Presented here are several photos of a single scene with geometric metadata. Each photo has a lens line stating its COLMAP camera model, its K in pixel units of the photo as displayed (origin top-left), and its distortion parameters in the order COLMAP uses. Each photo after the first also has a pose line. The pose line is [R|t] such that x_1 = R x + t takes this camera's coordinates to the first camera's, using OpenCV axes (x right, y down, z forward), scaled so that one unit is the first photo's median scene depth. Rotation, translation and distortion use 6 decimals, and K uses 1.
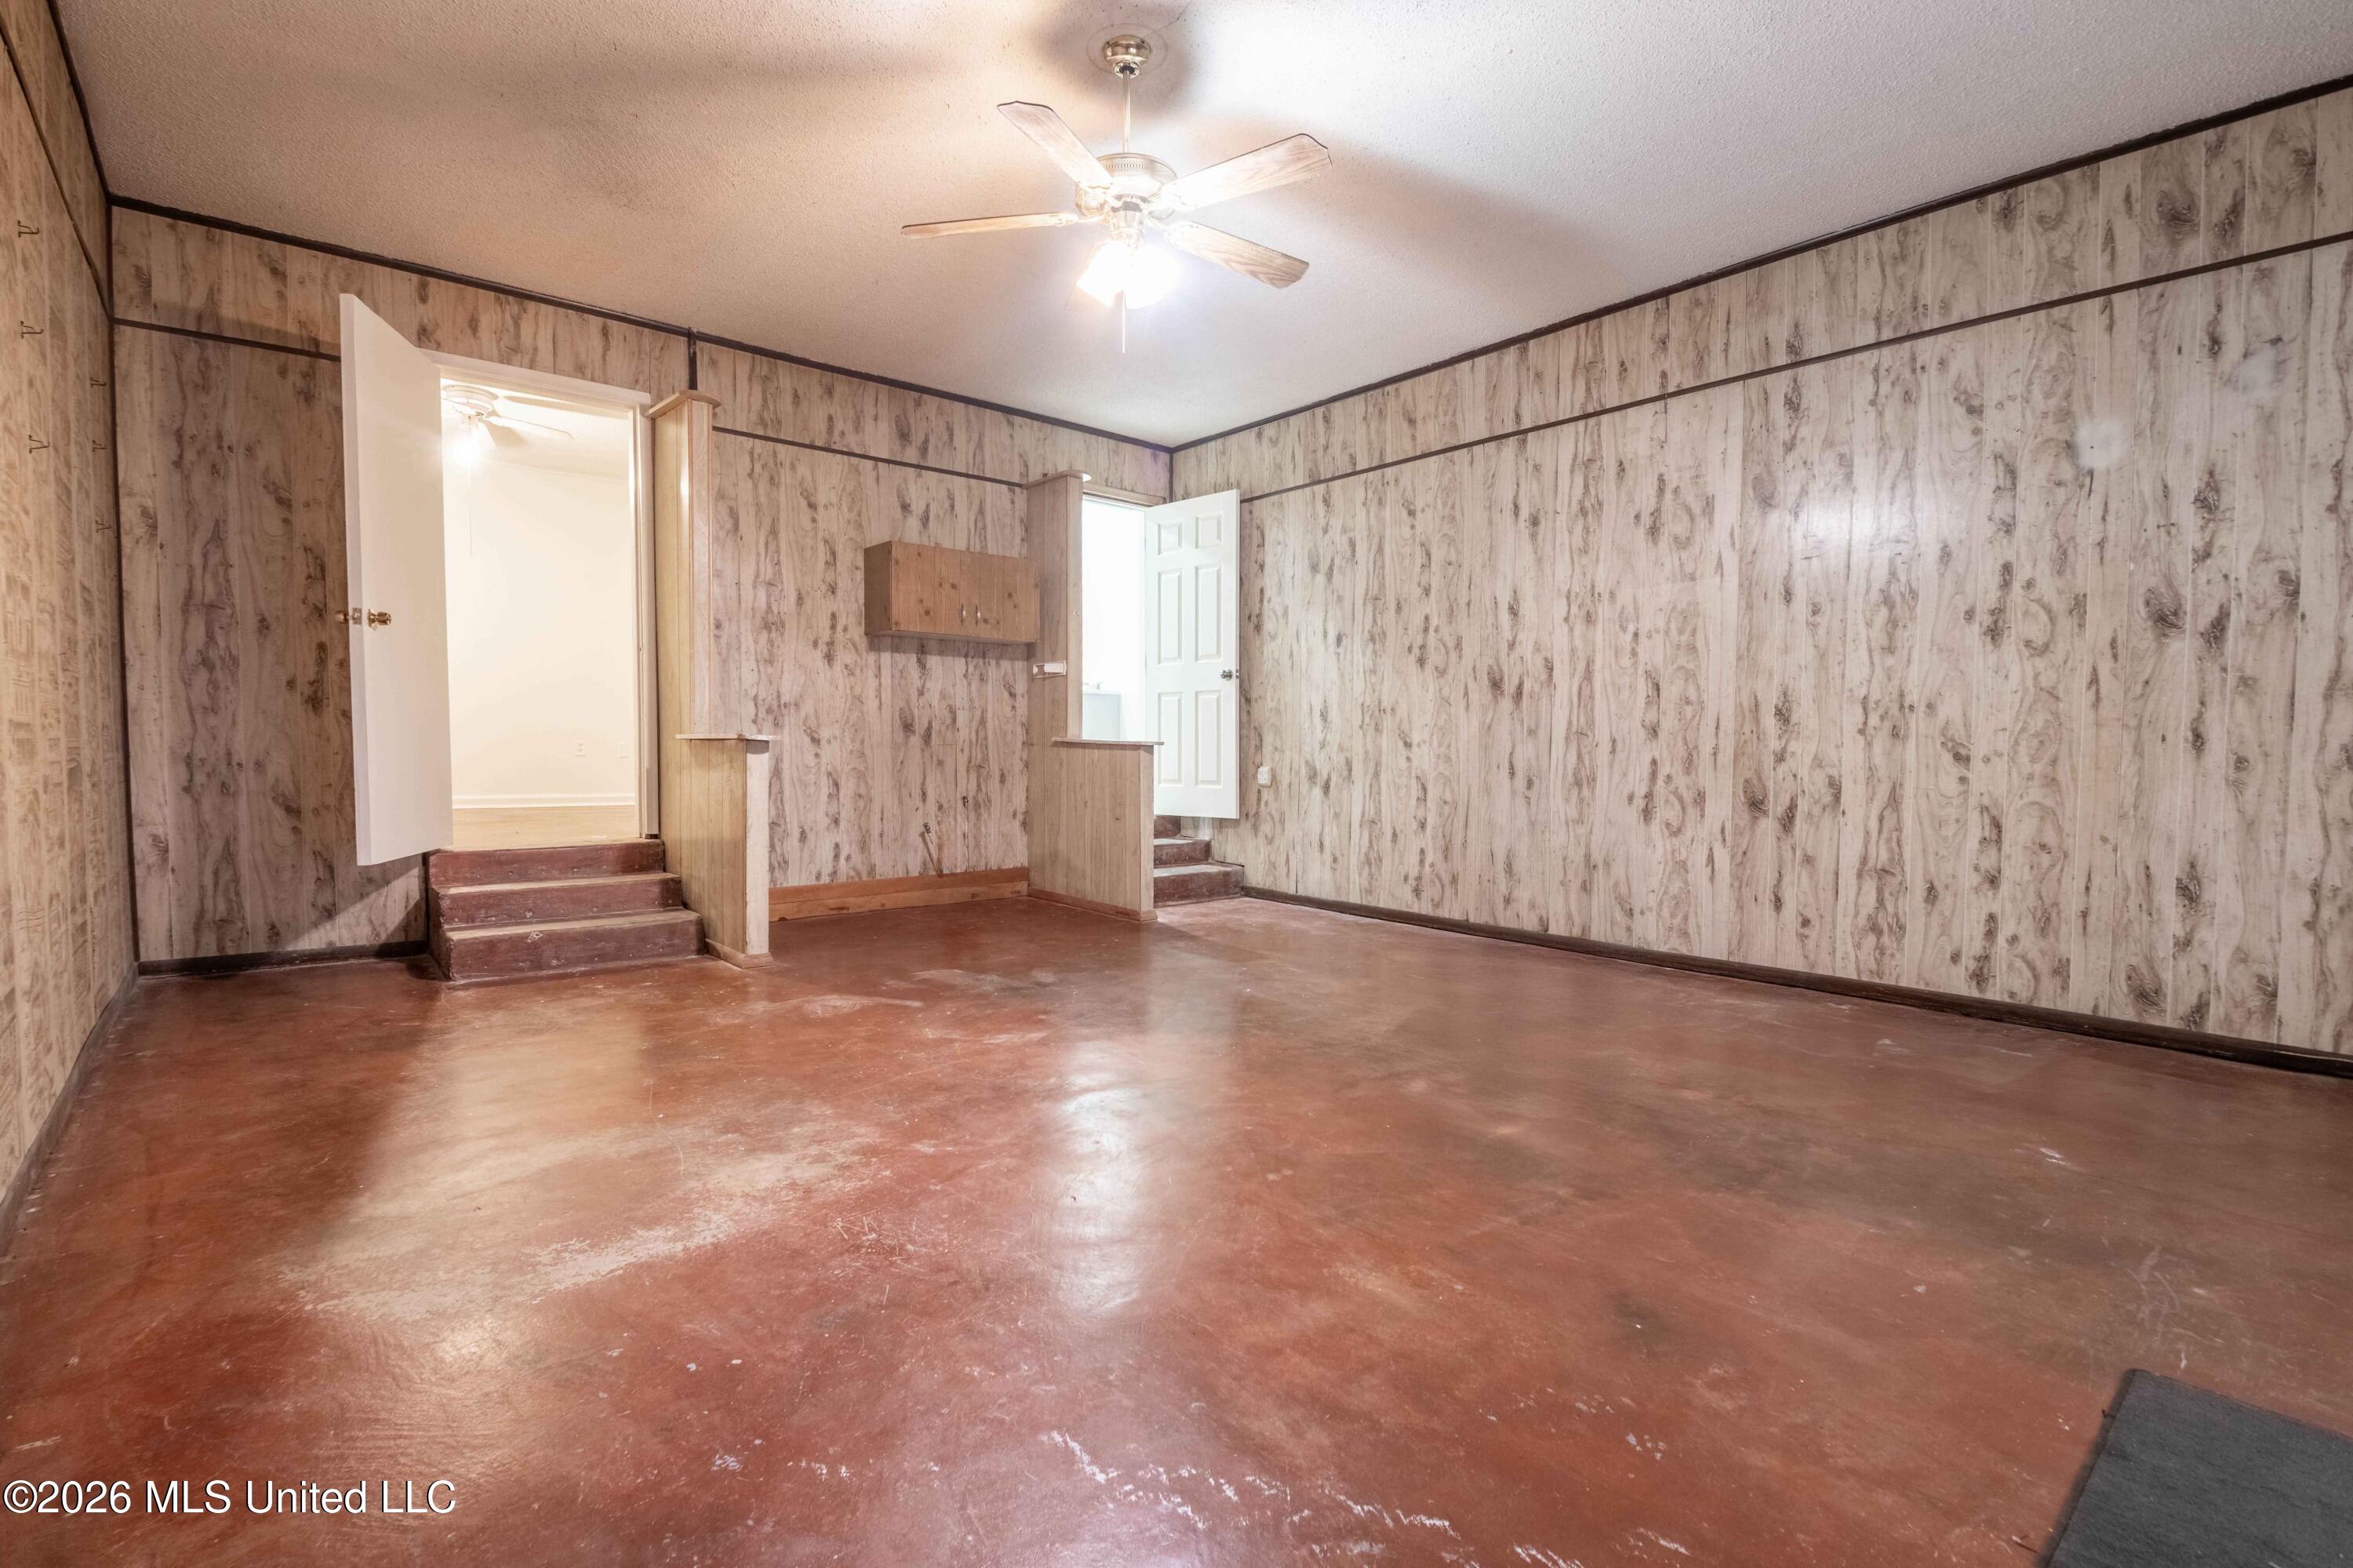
lens RADIAL K [[1062.0, 0, 1149.3], [0, 1062.0, 792.2], [0, 0, 1]] dist [0.003557, -0.011277]
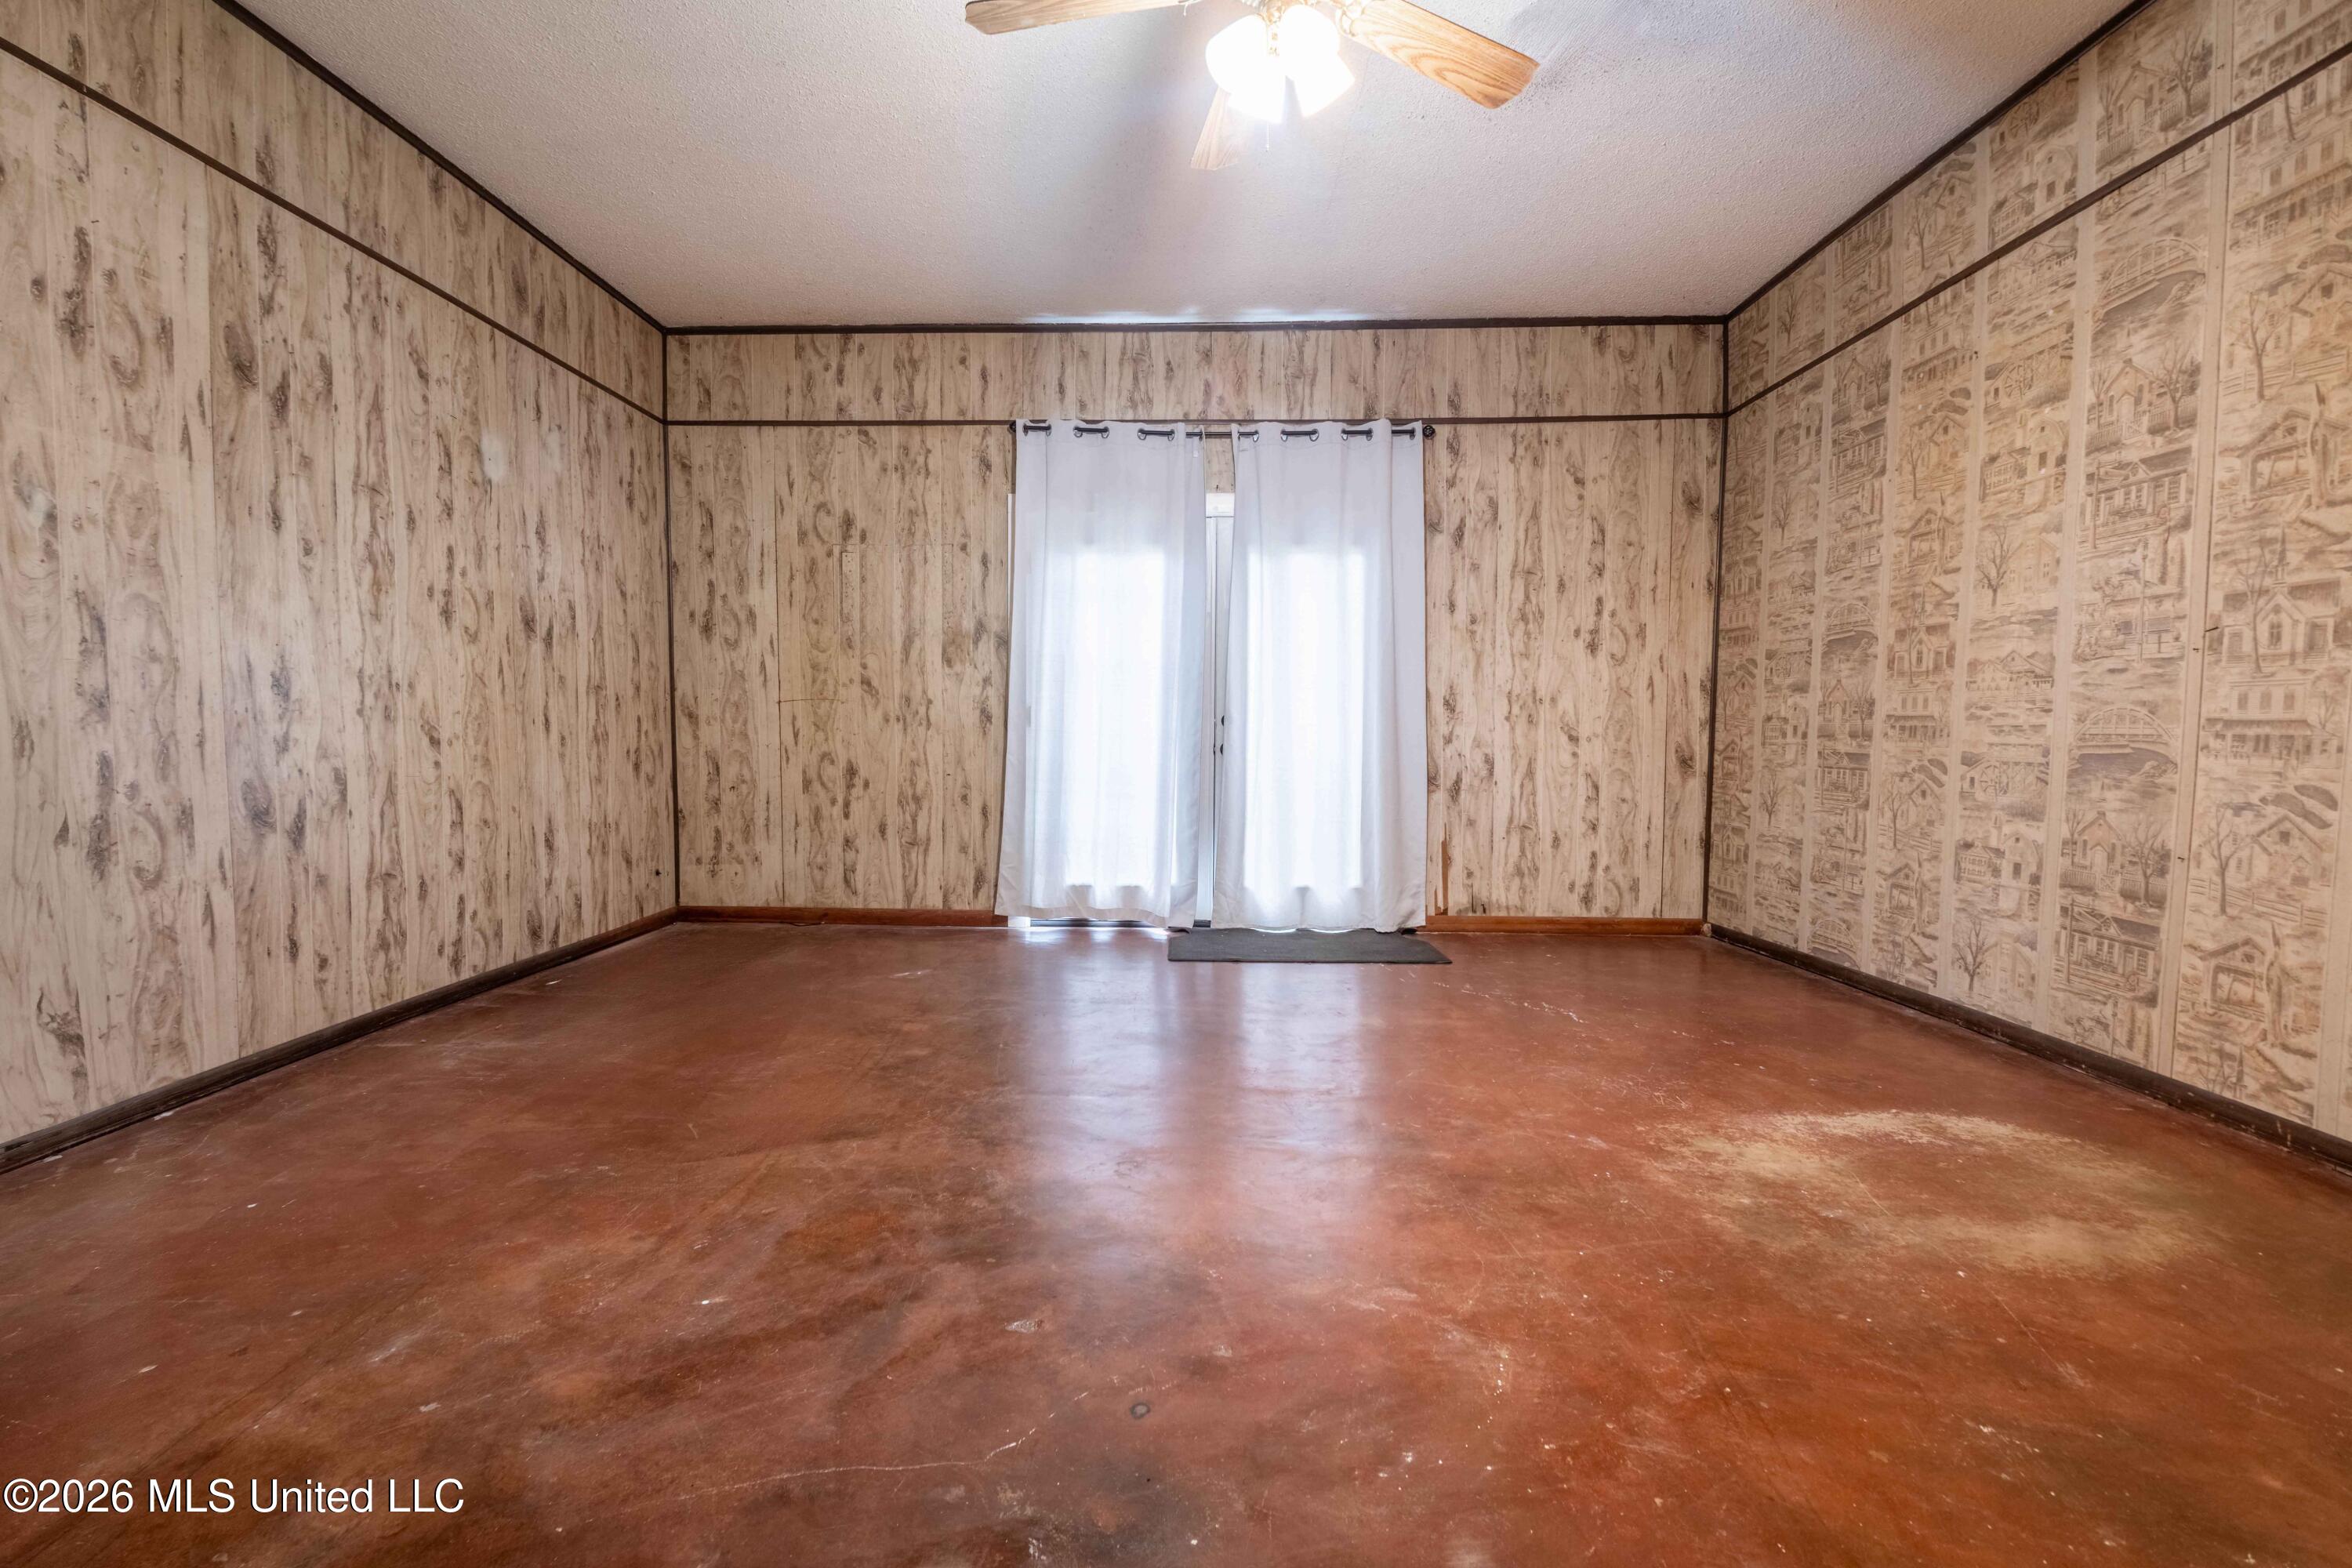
lens RADIAL K [[1061.5, 0, 1148.8], [0, 1061.5, 792.2], [0, 0, 1]] dist [0.003557, -0.011277]
pose [[-0.746856, -0.049593, 0.663134, -0.331639], [0.022012, 0.994825, 0.099190, -0.063882], [-0.664621, 0.088677, -0.741900, 1.215726]]
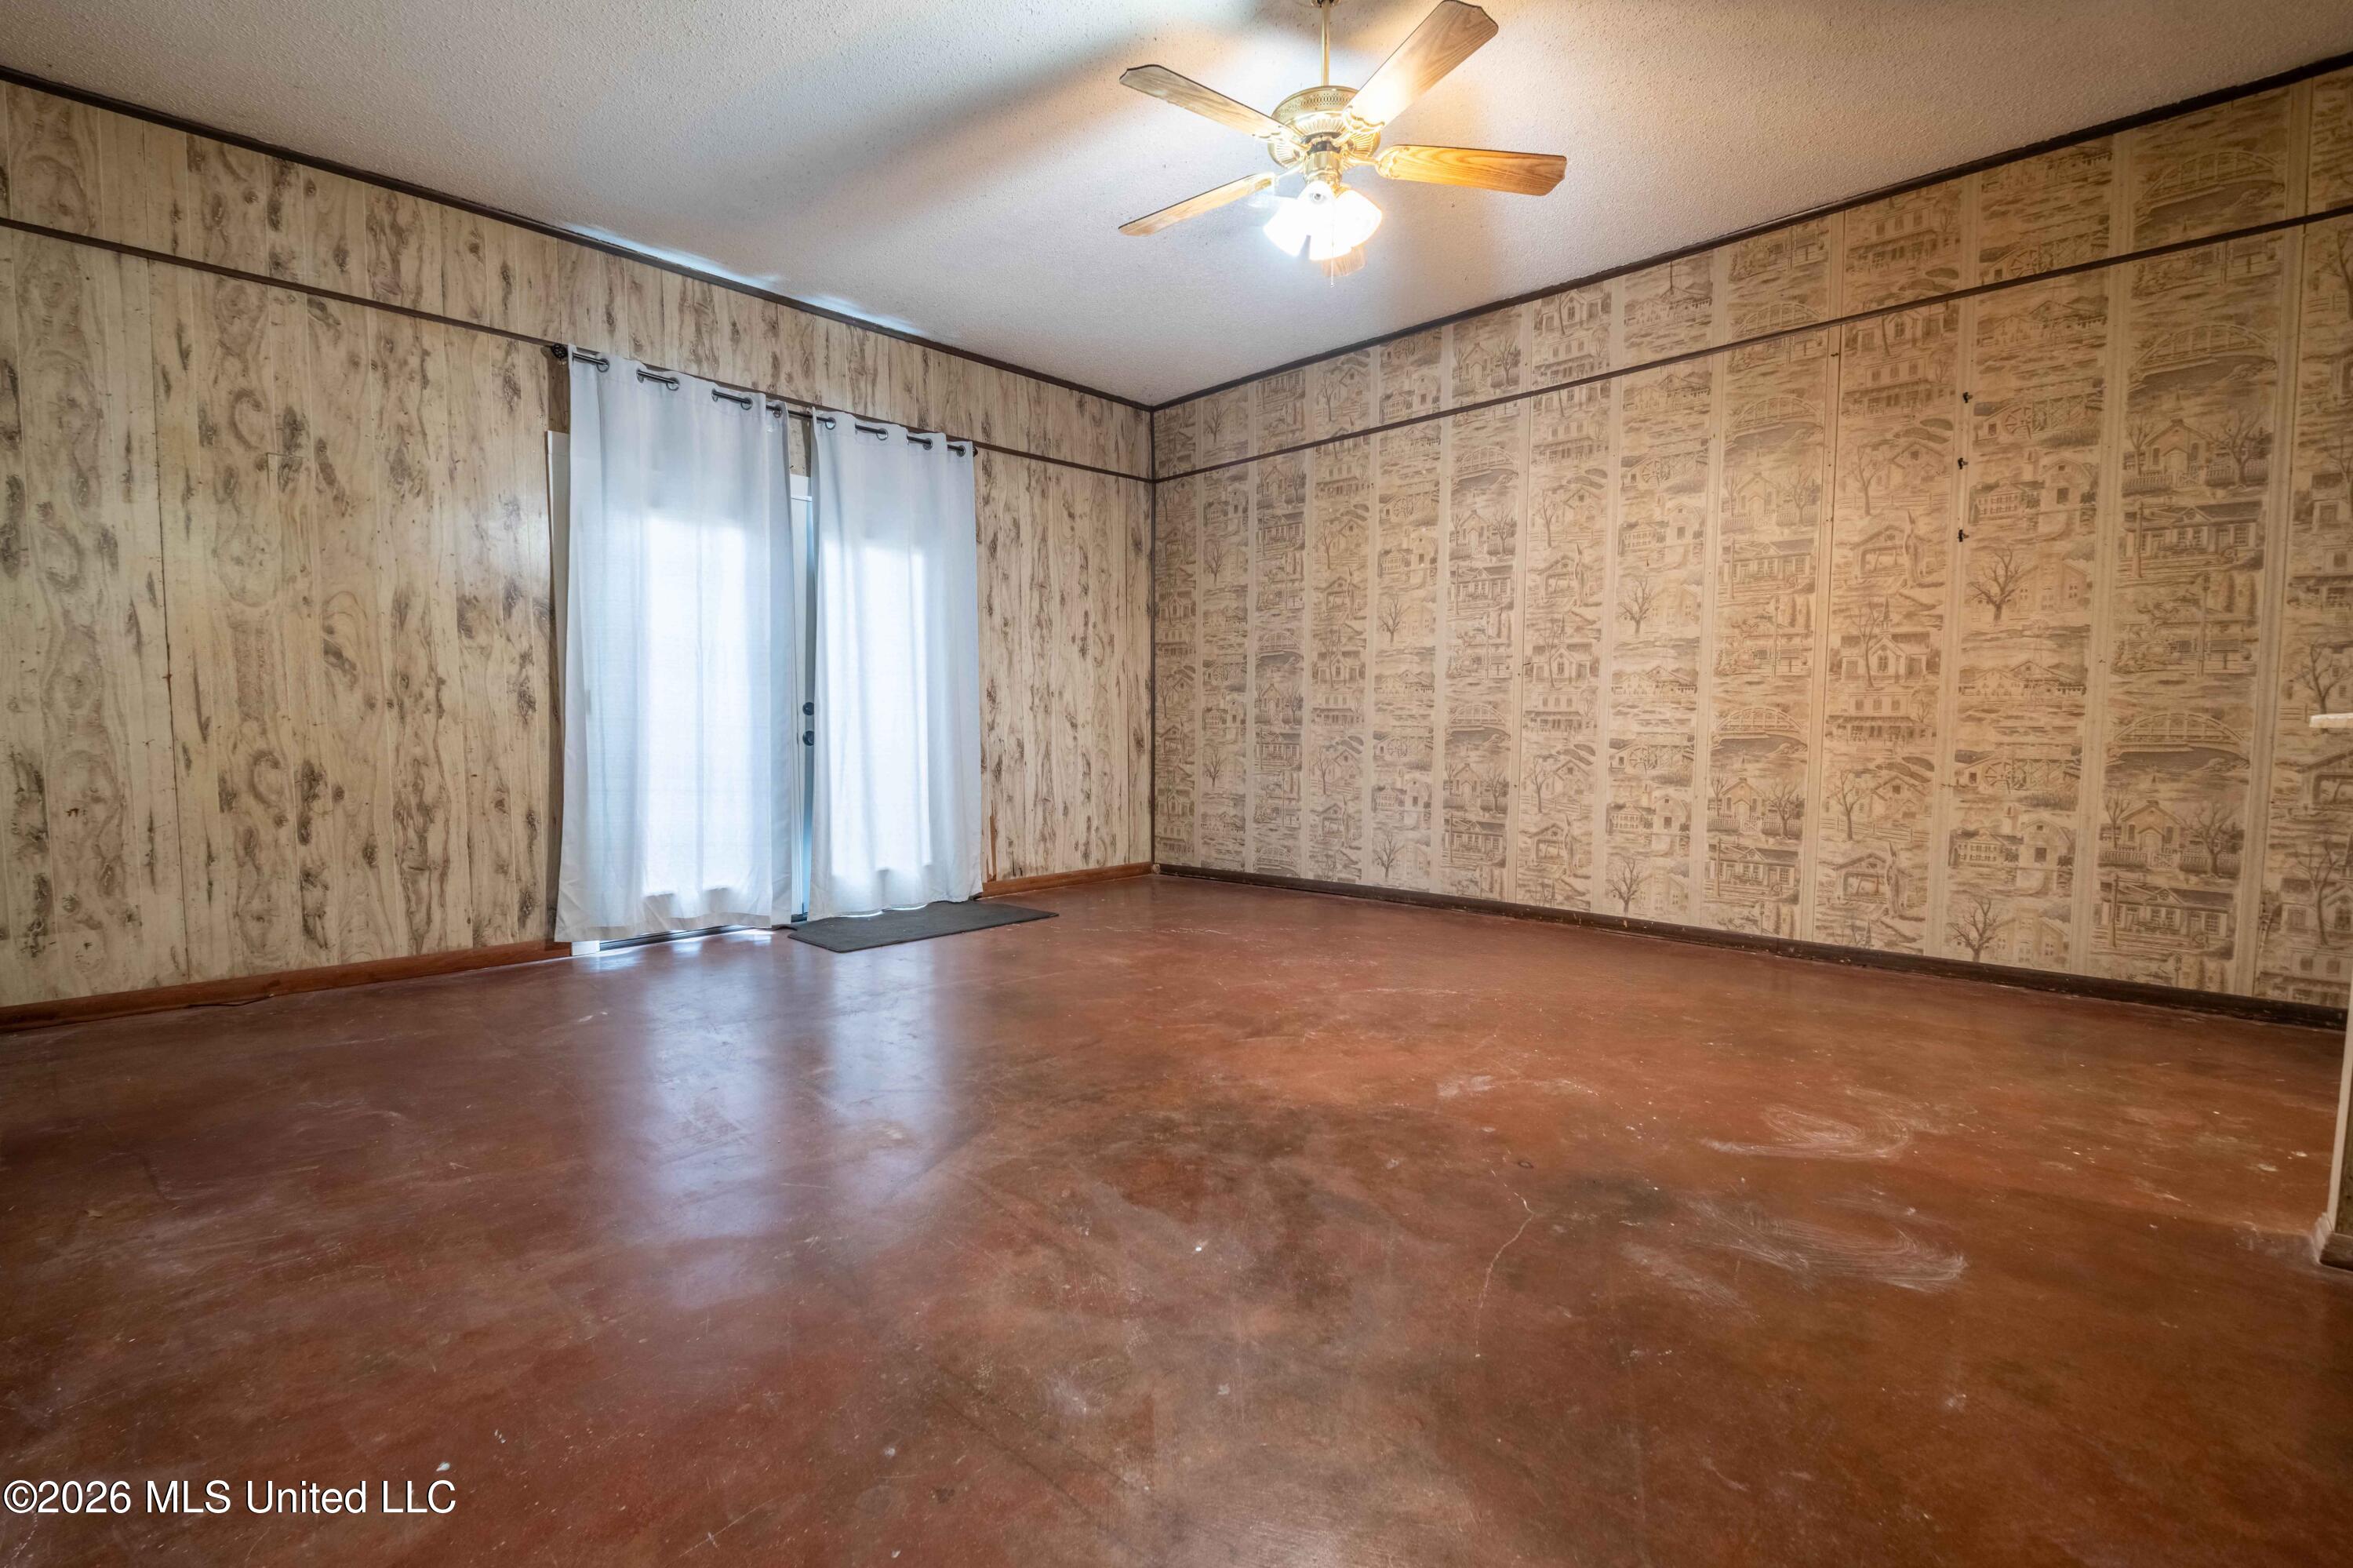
lens RADIAL K [[1042.7, 0, 1161.4], [0, 1042.7, 795.2], [0, 0, 1]] dist [0.000686, -0.010435]
pose [[-0.994547, -0.001913, -0.104269, 0.161115], [-0.014031, 0.993196, 0.115607, -0.067528], [0.103338, 0.116440, -0.987807, 1.466861]]
